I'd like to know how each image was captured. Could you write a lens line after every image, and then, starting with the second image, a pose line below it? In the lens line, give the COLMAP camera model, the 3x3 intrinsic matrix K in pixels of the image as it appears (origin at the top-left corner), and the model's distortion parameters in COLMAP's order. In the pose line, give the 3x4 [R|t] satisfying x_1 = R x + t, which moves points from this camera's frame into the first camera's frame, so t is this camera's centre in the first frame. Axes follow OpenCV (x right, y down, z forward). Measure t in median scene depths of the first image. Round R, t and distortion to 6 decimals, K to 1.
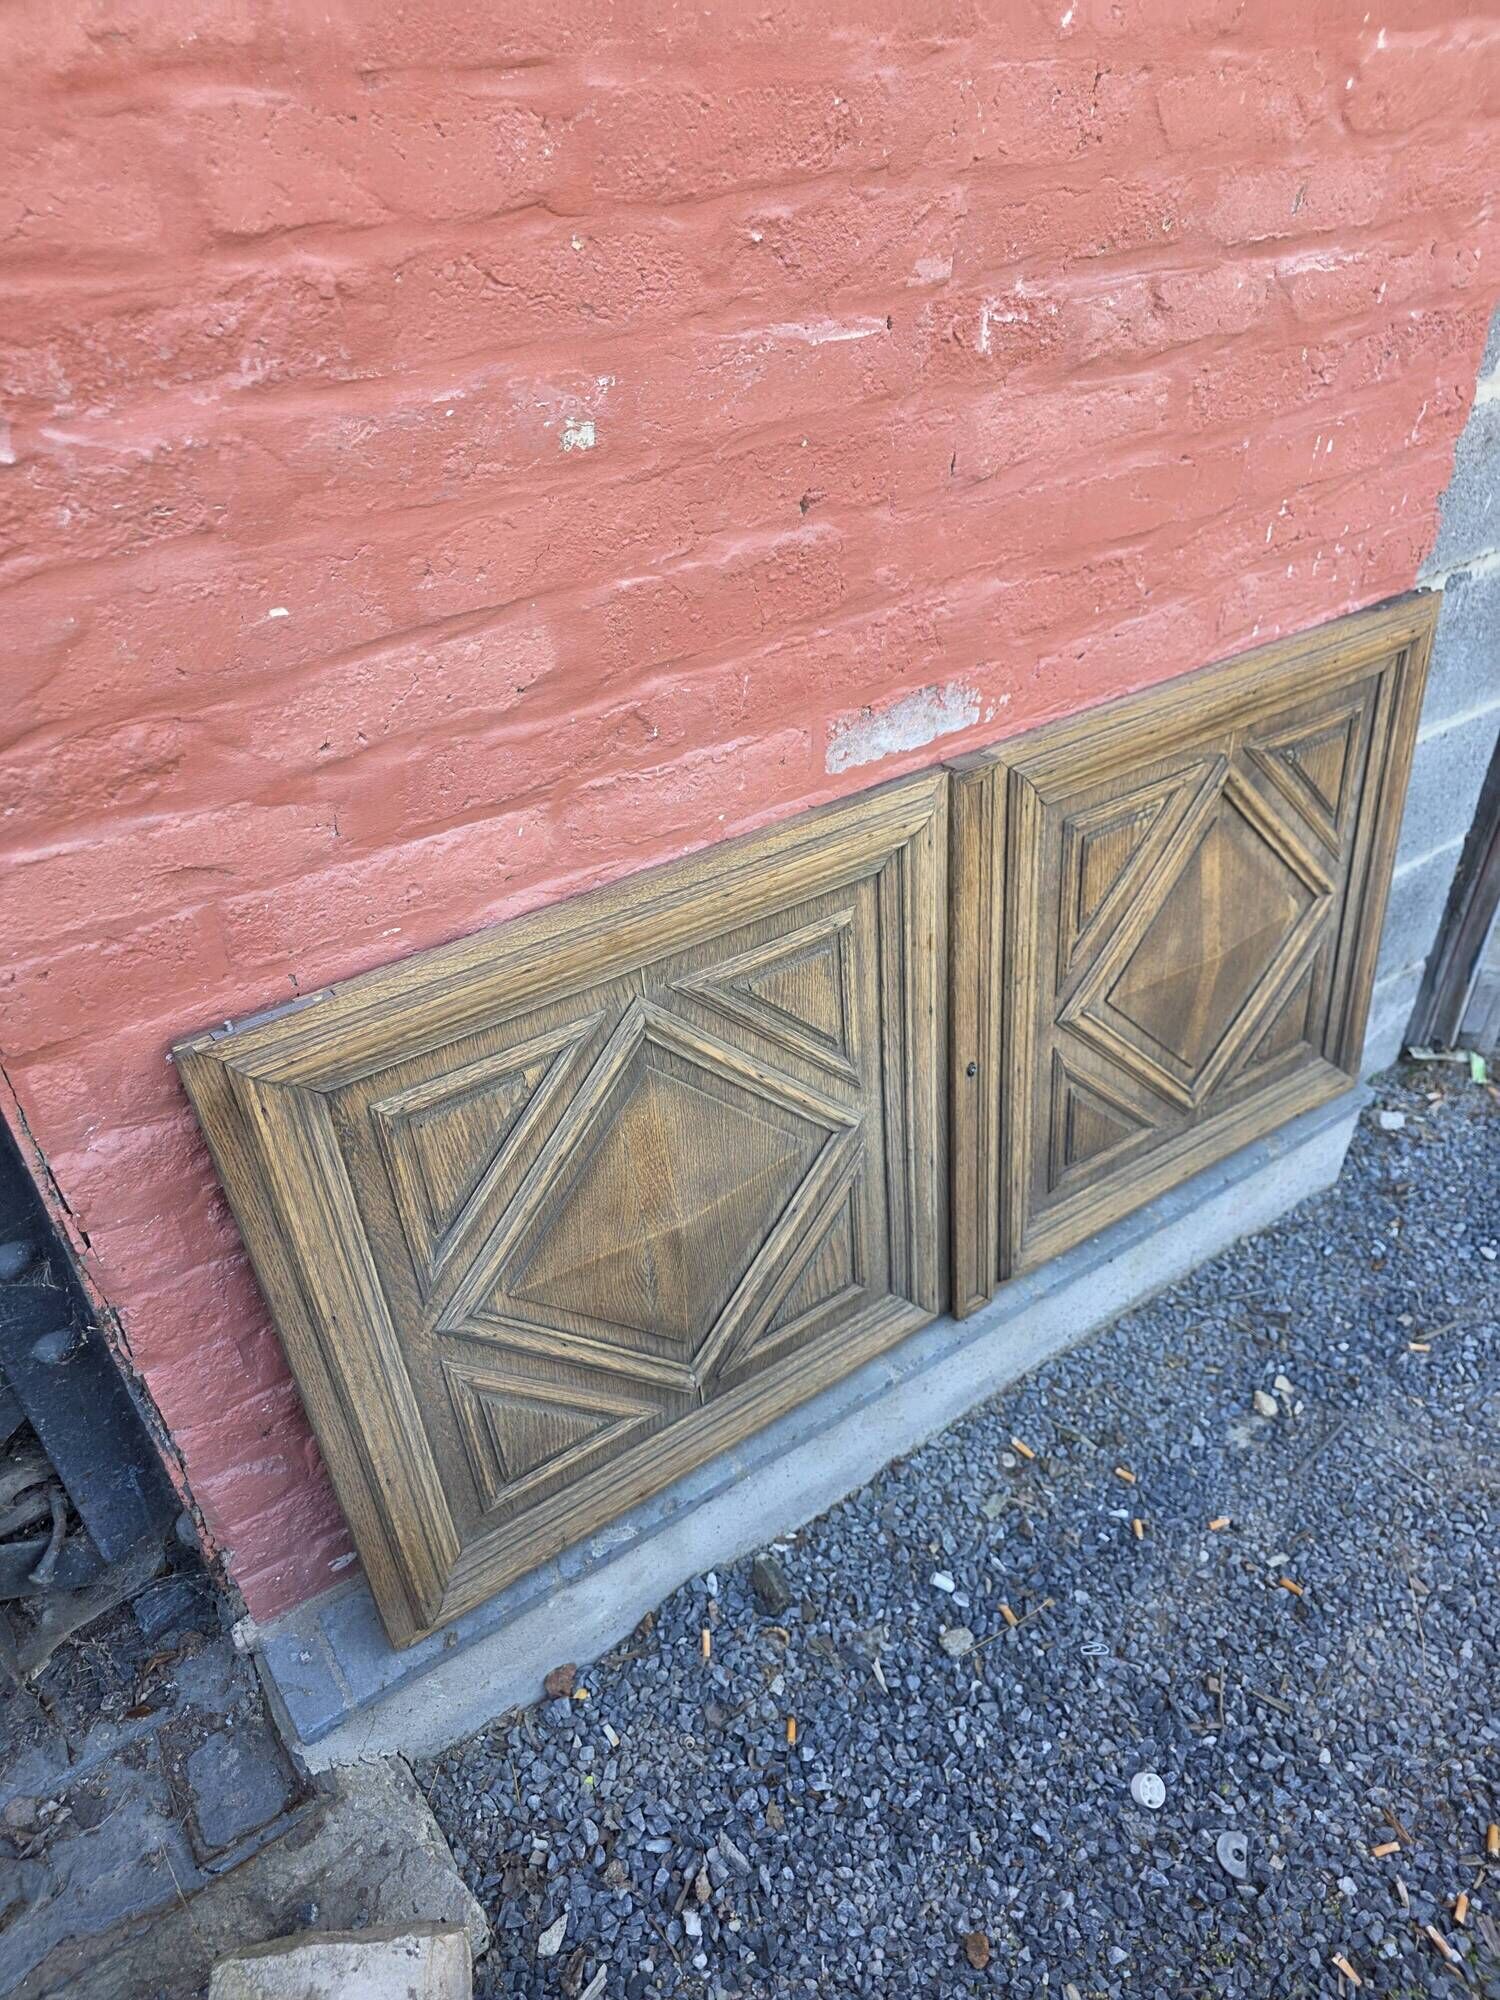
lens RADIAL K [[1330.0, 0, 729.3], [0, 1330.0, 1028.5], [0, 0, 1]] dist [0.034303, -0.030921]
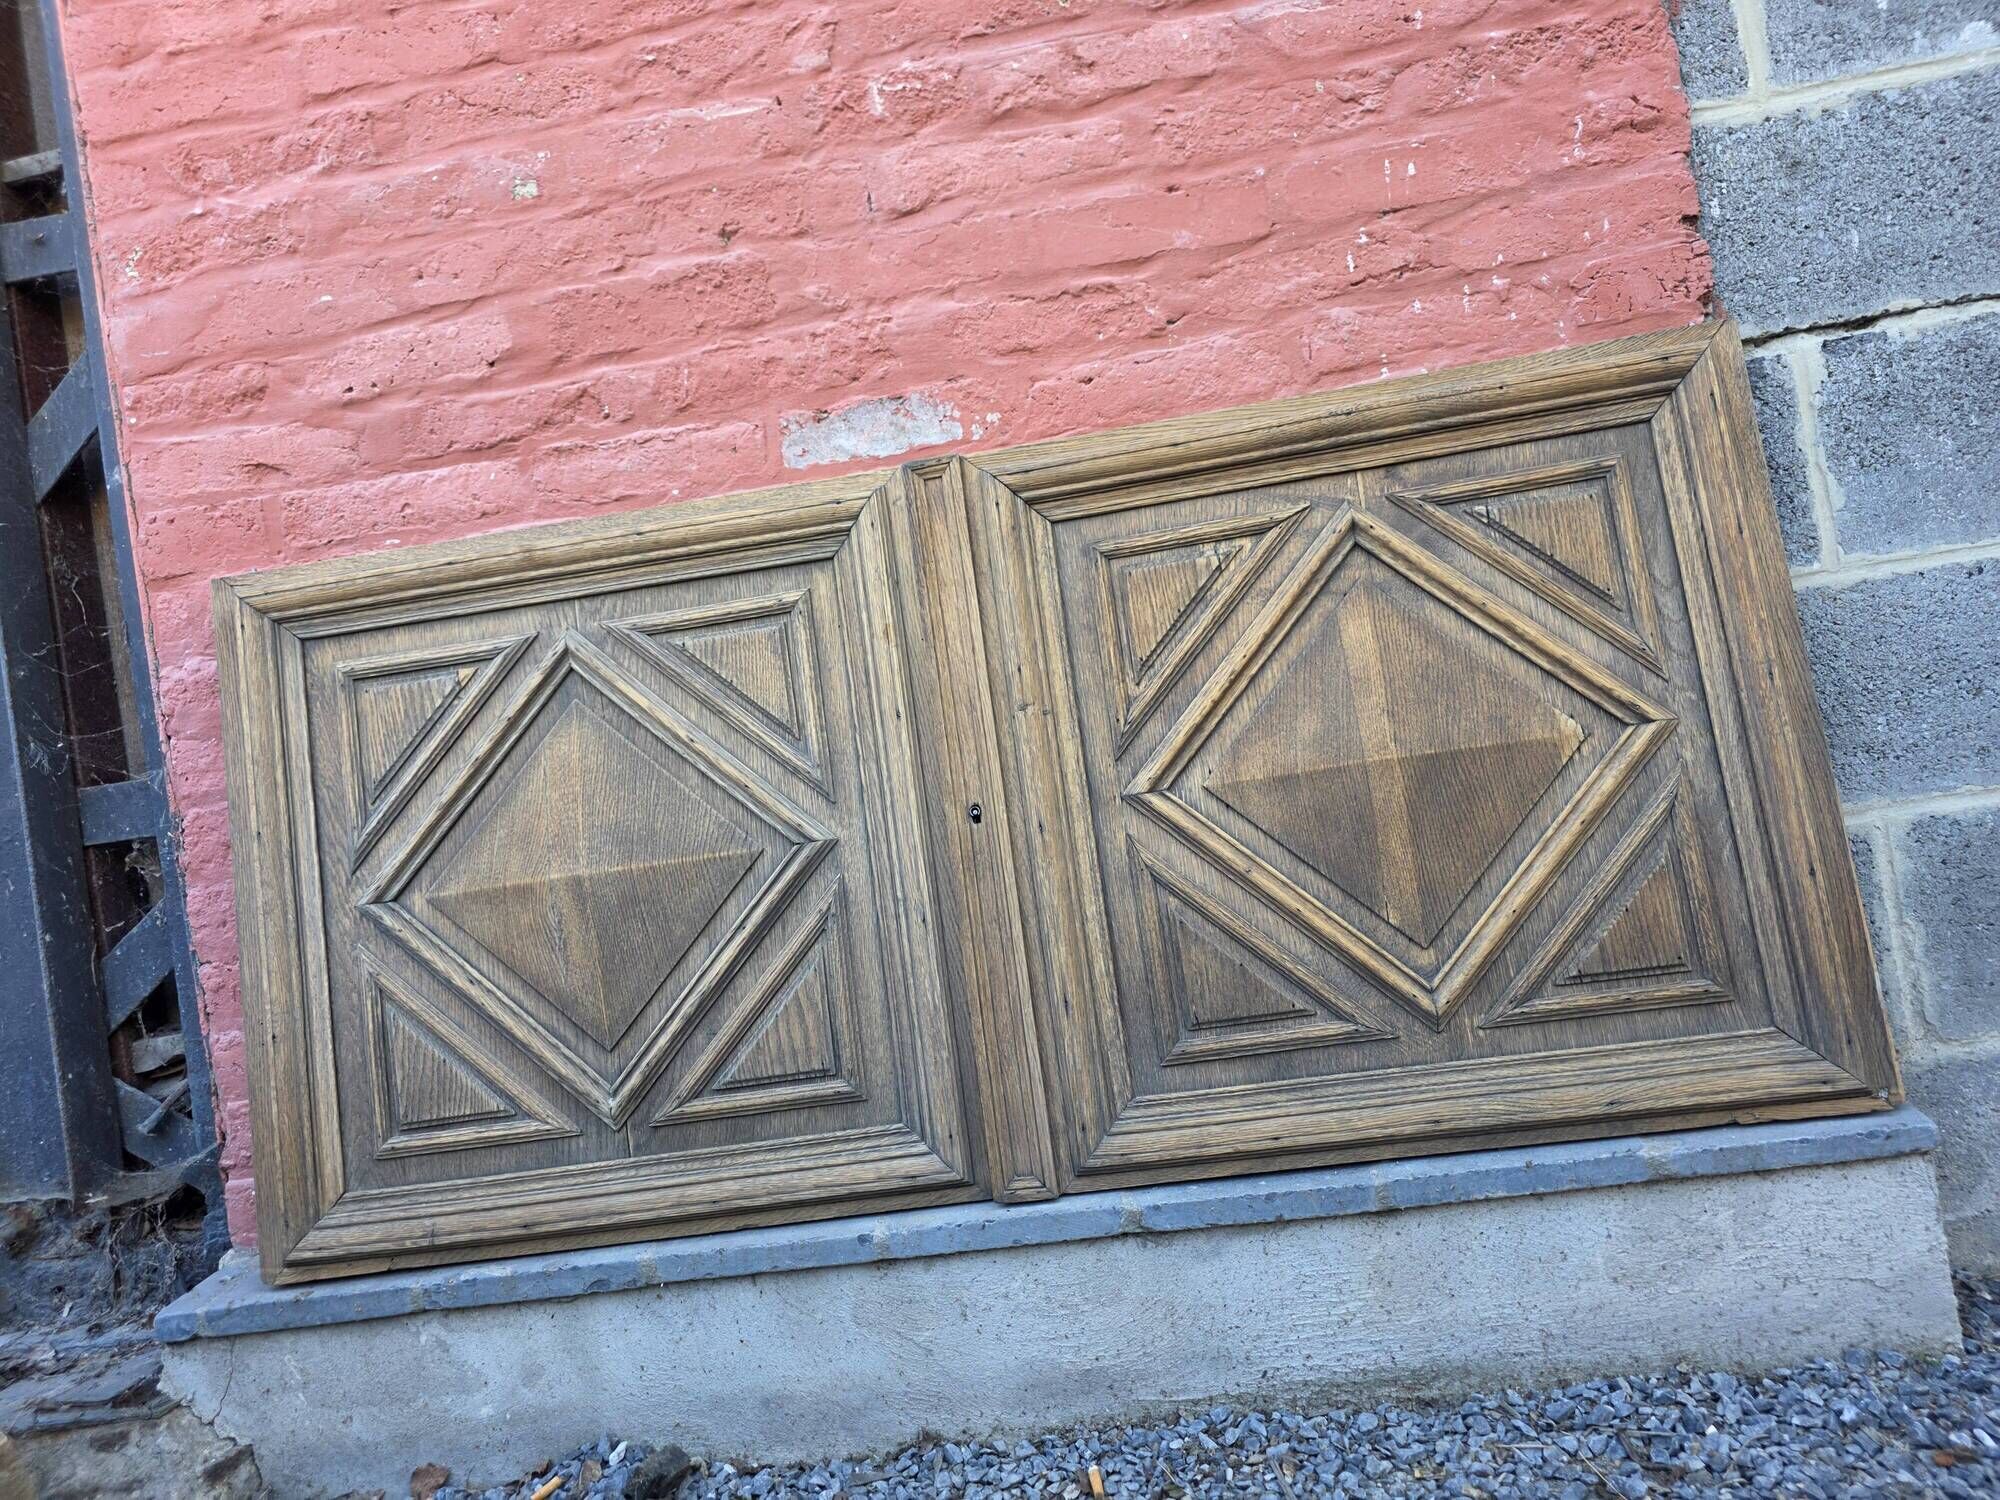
lens RADIAL K [[1335.4, 0, 997.0], [0, 1335.4, 750.5], [0, 0, 1]] dist [0.035613, -0.031310]
pose [[0.757154, -0.083174, -0.647920, 0.862378], [-0.289457, 0.846451, -0.446917, 0.431690], [0.585604, 0.525930, 0.616819, 0.511264]]
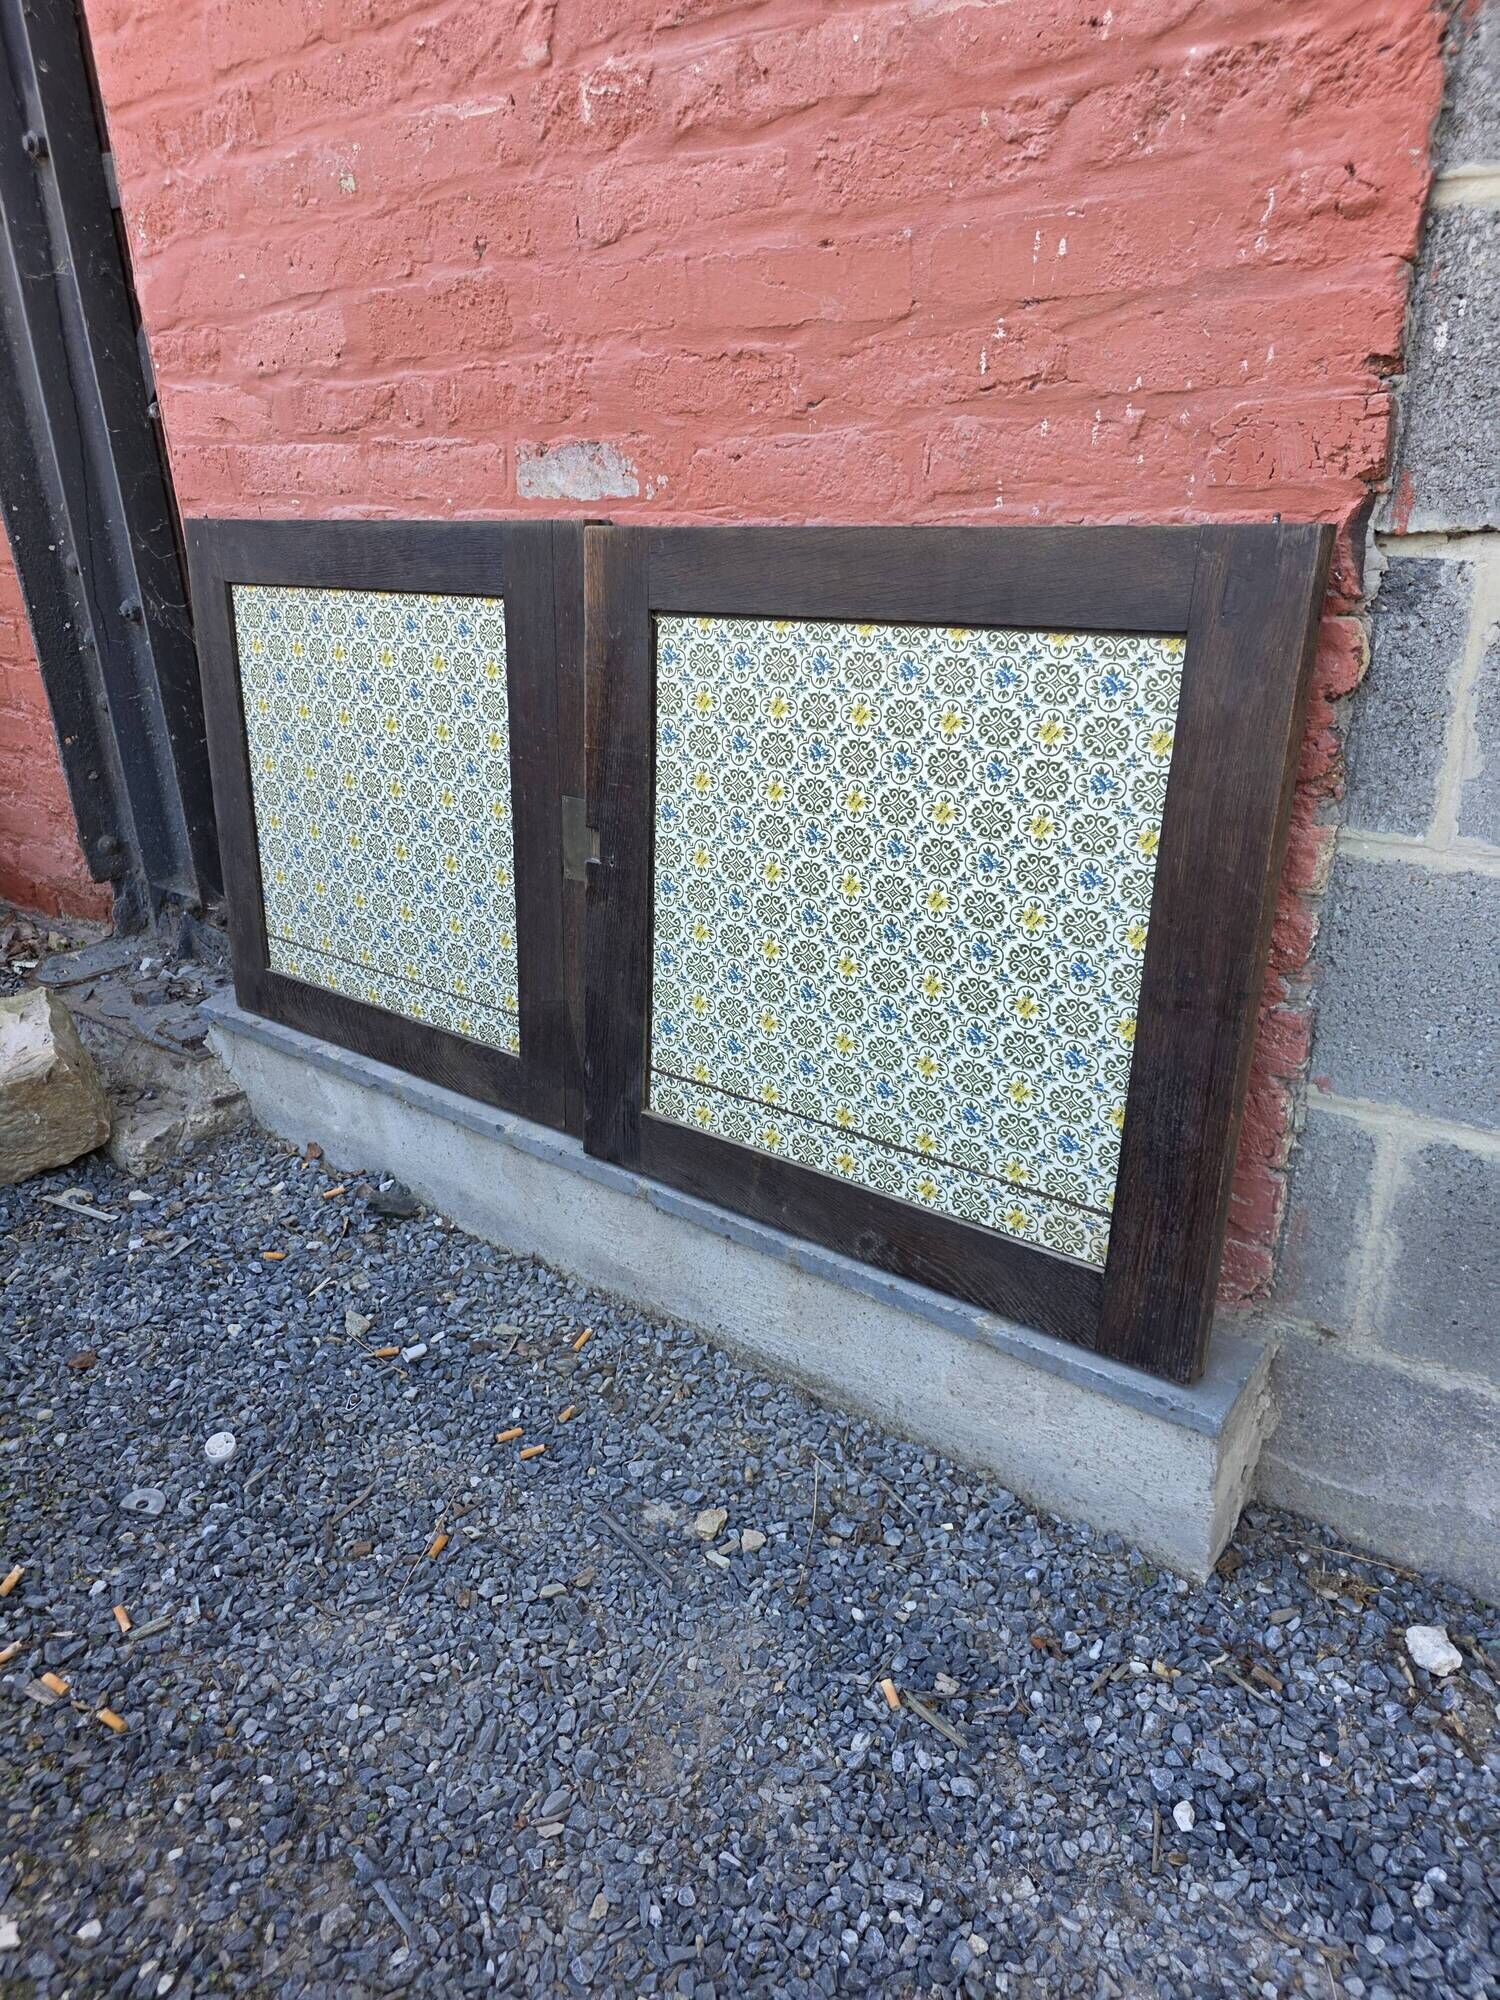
lens RADIAL K [[1328.0, 0, 742.9], [0, 1328.0, 995.9], [0, 0, 1]] dist [0.034612, -0.026365]
pose [[0.300476, 0.384540, -0.872836, 1.305378], [-0.554906, 0.814786, 0.167938, -0.129941], [0.775753, 0.433881, 0.458207, 0.756575]]
